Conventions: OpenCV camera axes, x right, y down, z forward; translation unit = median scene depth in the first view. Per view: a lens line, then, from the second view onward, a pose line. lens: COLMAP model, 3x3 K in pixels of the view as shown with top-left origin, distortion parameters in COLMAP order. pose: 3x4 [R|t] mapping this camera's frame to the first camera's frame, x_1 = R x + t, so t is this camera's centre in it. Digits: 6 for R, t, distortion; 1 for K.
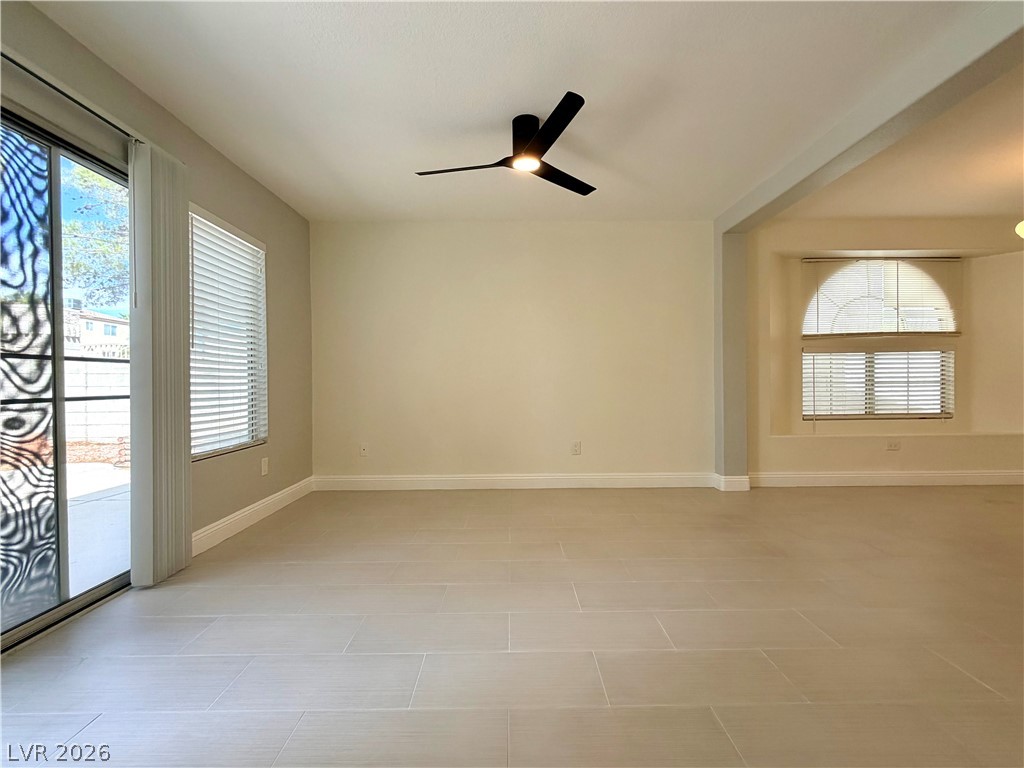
lens RADIAL K [[489.9, 0, 510.3], [0, 489.9, 382.4], [0, 0, 1]] dist [-0.000892, -0.000420]
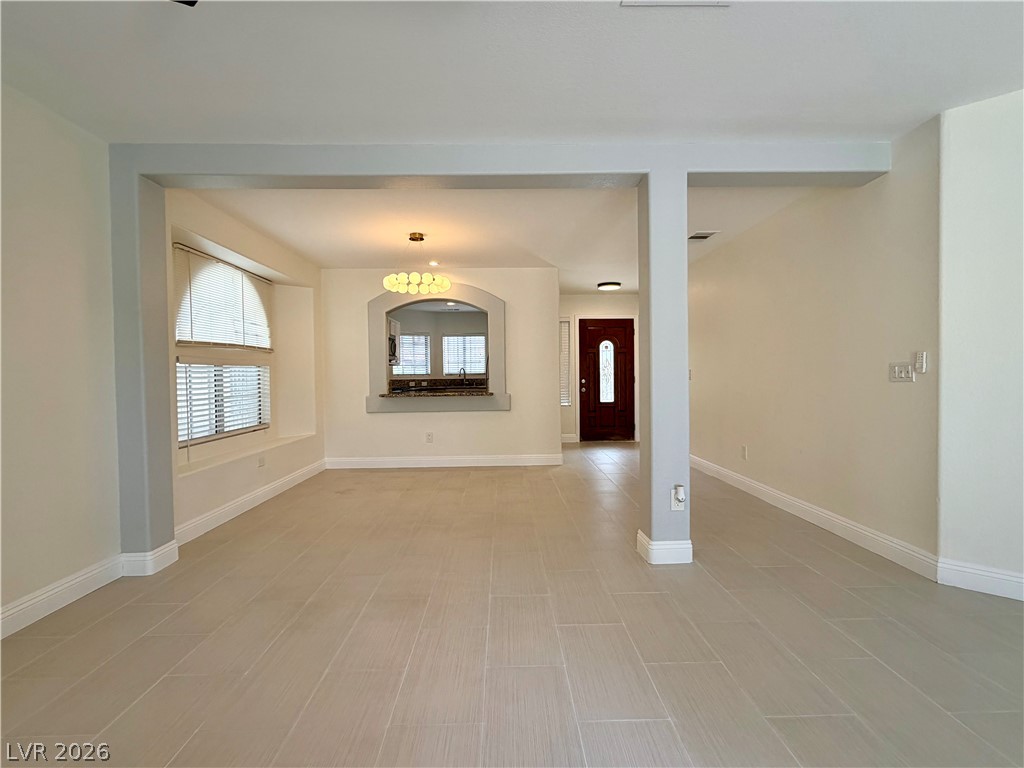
lens RADIAL K [[489.9, 0, 510.3], [0, 489.9, 382.4], [0, 0, 1]] dist [-0.000892, -0.000420]
pose [[-0.011750, -0.004216, 0.999922, -0.191254], [0.017157, 0.999843, 0.004418, -0.023727], [-0.999784, 0.017207, -0.011676, 0.477764]]
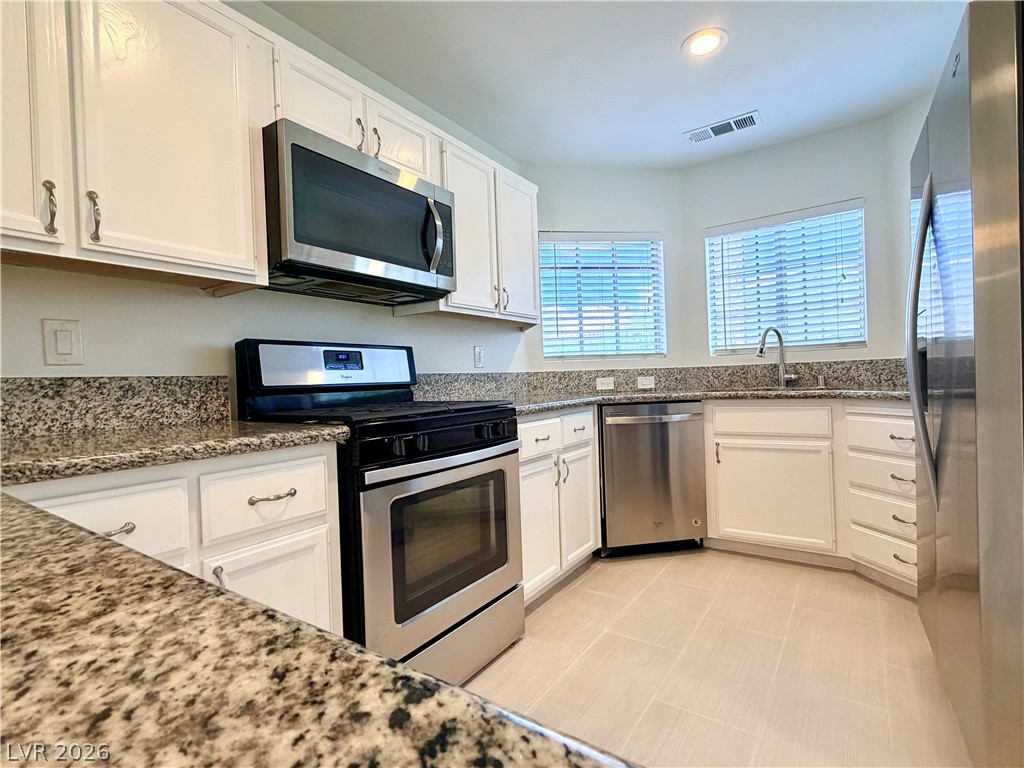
lens RADIAL K [[489.9, 0, 510.3], [0, 489.9, 382.4], [0, 0, 1]] dist [-0.000892, -0.000420]
pose [[0.583561, -0.013980, 0.811949, 1.190001], [0.032191, 0.999464, -0.005927, -0.016783], [-0.811431, 0.029596, 0.583698, 0.565085]]
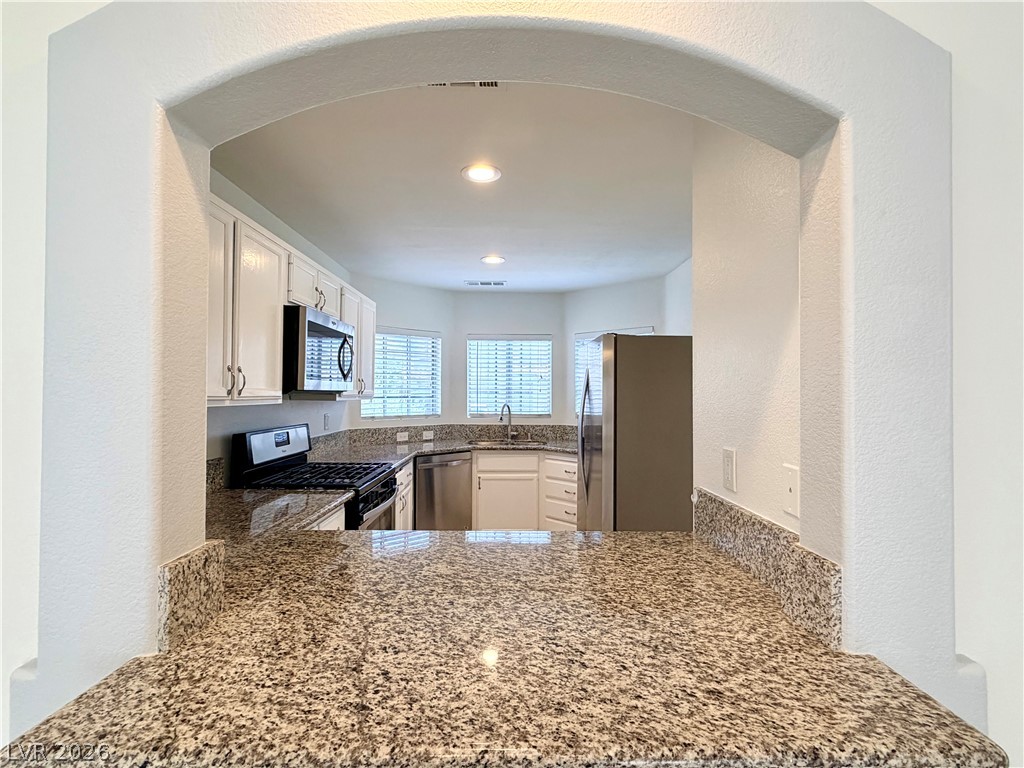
lens RADIAL K [[489.9, 0, 510.3], [0, 489.9, 382.4], [0, 0, 1]] dist [-0.000892, -0.000420]
pose [[0.009912, 0.033255, 0.999398, 0.863524], [-0.001197, 0.999447, -0.033245, -0.089261], [-0.999950, -0.000867, 0.009946, 0.636327]]
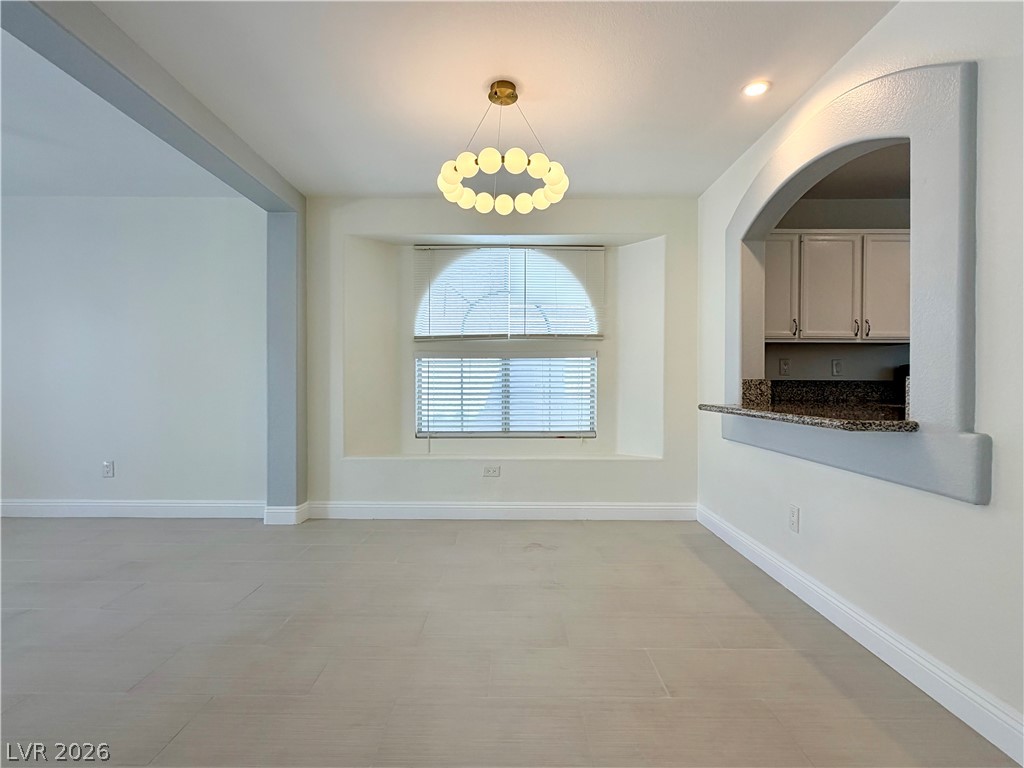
lens RADIAL K [[484.3, 0, 512.0], [0, 484.3, 384.0], [0, 0, 1]] dist [0.012756, -0.011712]
pose [[0.999920, 0.012446, -0.002464, 0.765332], [-0.012449, 0.999922, -0.001085, -0.016386], [0.002451, 0.001116, 0.999996, 0.169667]]
